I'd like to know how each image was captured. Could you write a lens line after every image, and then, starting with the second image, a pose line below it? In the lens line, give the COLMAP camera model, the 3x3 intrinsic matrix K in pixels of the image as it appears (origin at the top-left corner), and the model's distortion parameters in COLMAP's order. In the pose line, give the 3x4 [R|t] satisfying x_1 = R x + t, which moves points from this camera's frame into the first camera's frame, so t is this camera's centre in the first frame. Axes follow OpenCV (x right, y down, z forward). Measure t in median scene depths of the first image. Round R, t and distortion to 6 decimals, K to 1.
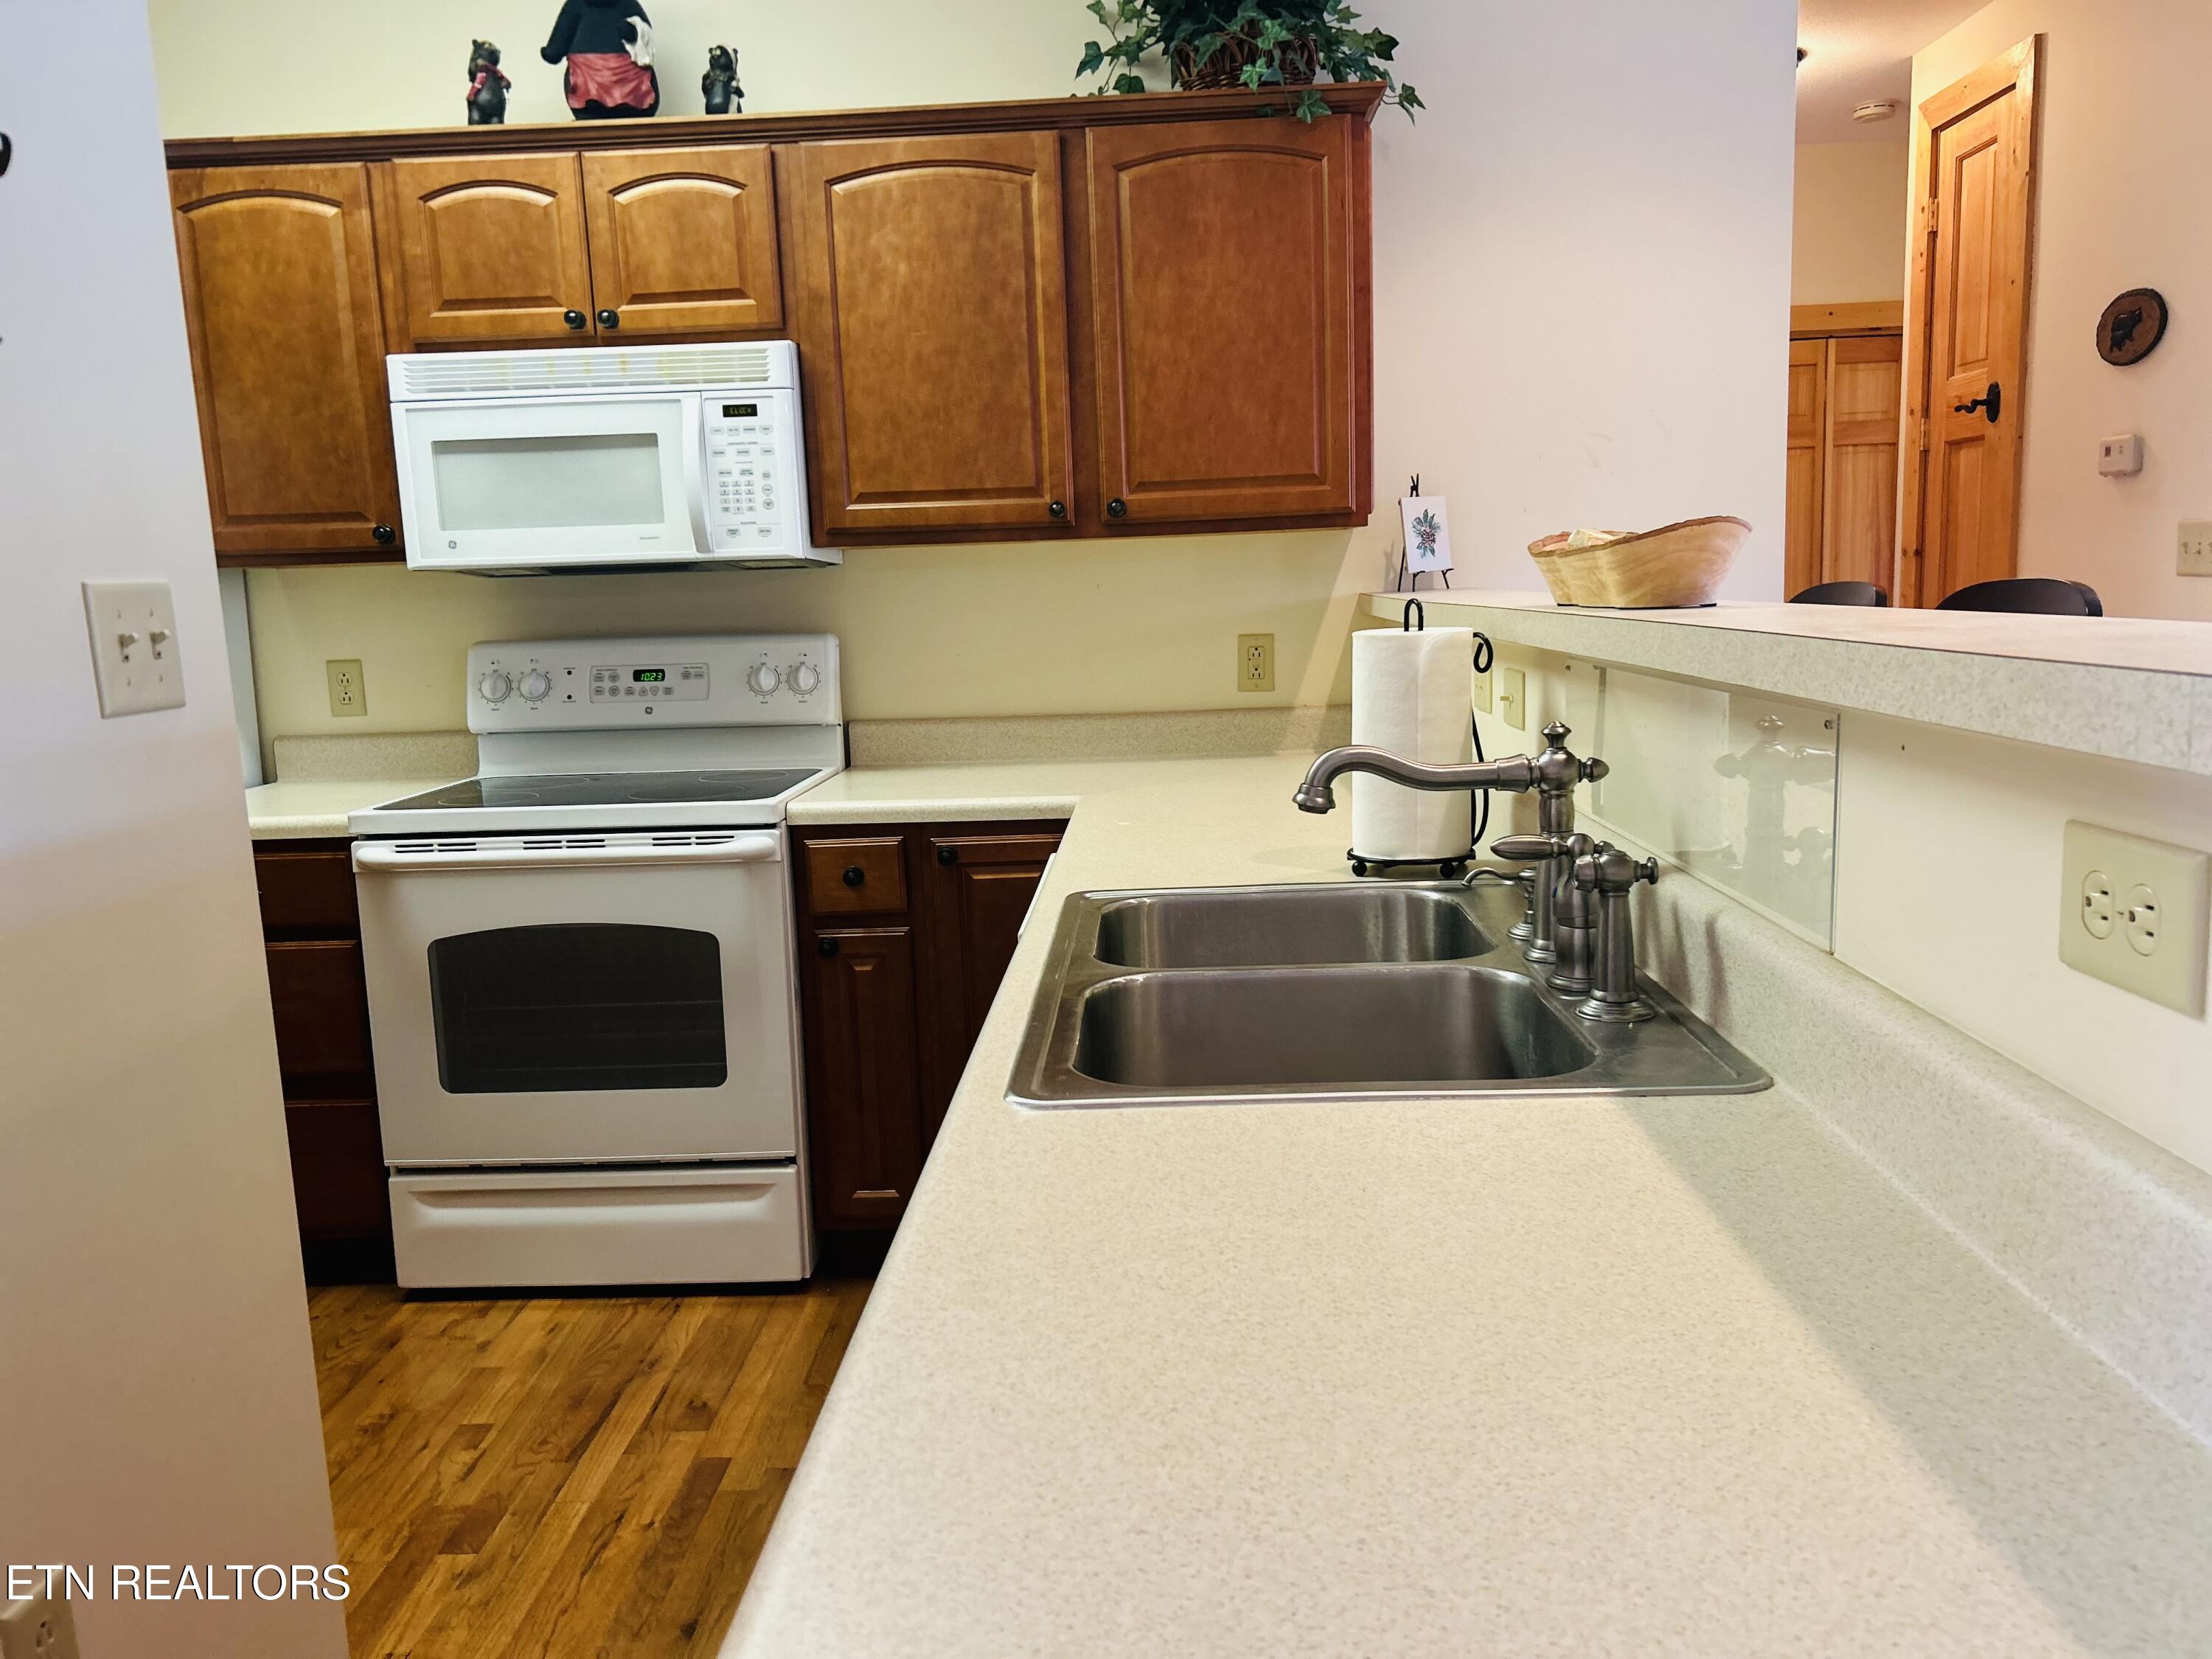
lens RADIAL K [[1673.8, 0, 1108.7], [0, 1673.8, 838.1], [0, 0, 1]] dist [0.033343, -0.034196]
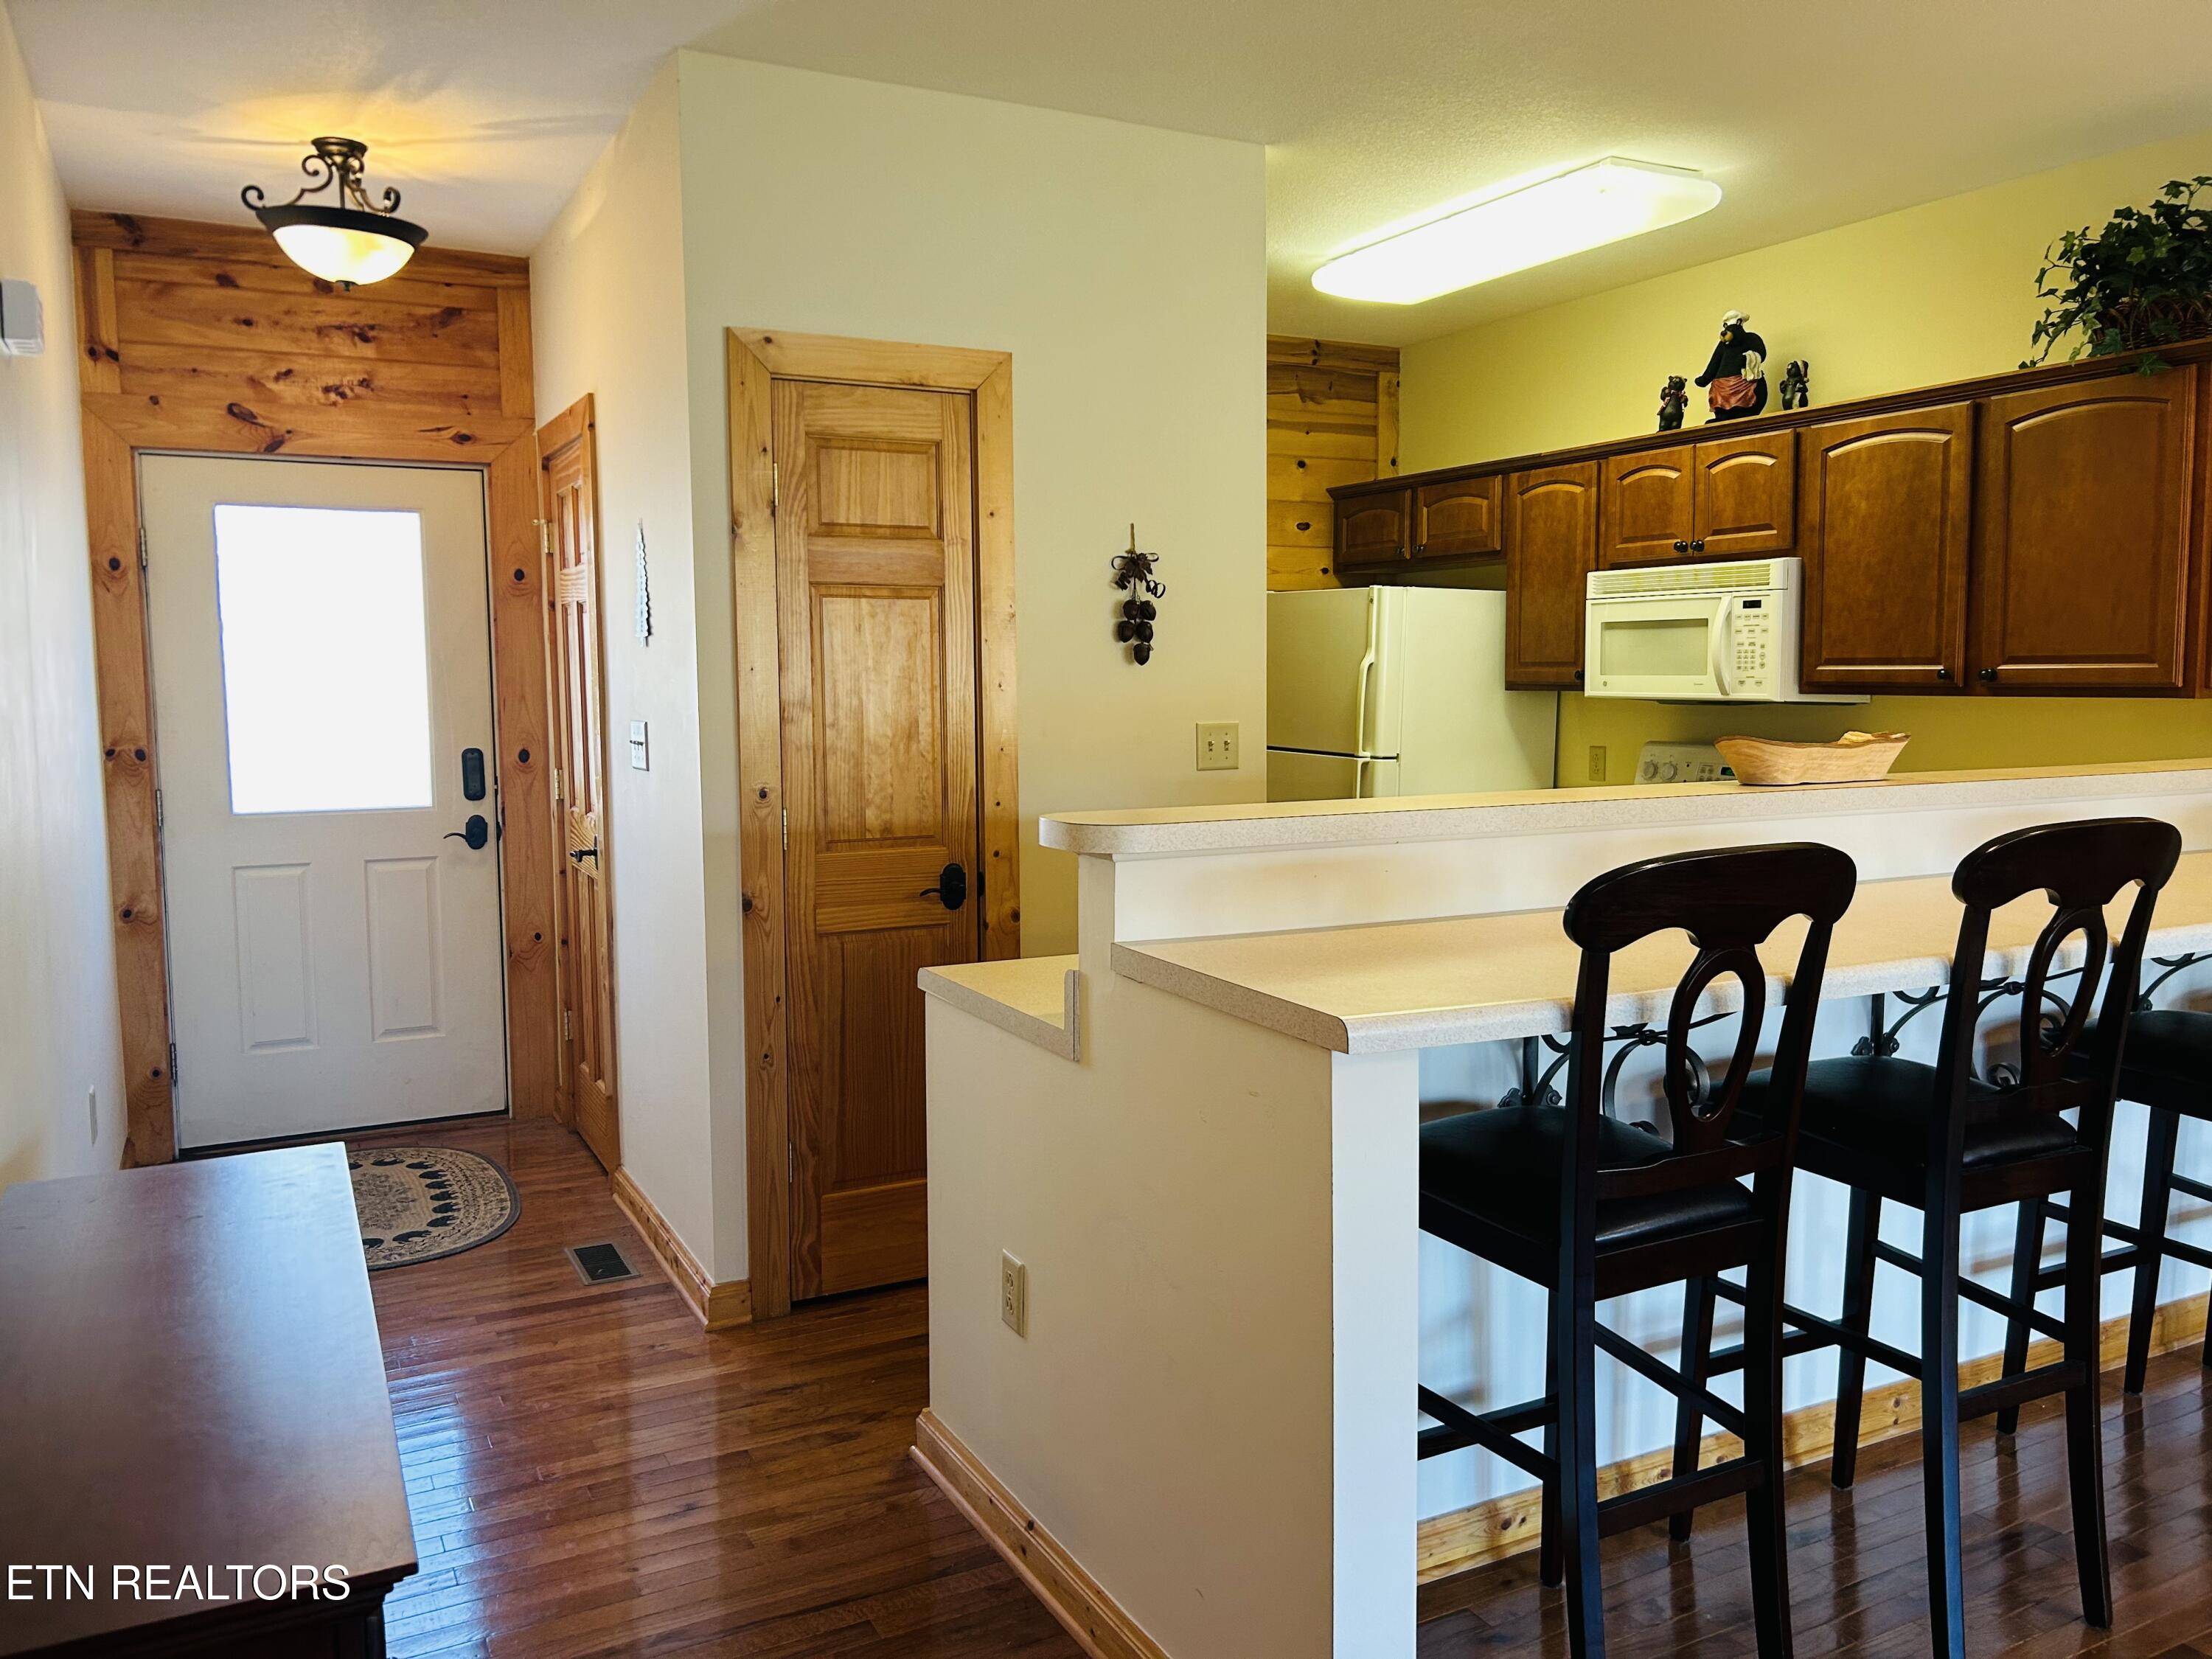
lens RADIAL K [[1673.8, 0, 1108.5], [0, 1673.8, 836.0], [0, 0, 1]] dist [0.033343, -0.034196]
pose [[0.491793, 0.120060, -0.862395, 0.825447], [-0.145240, 0.987883, 0.054705, -0.045626], [0.858513, 0.098351, 0.503272, -0.243917]]
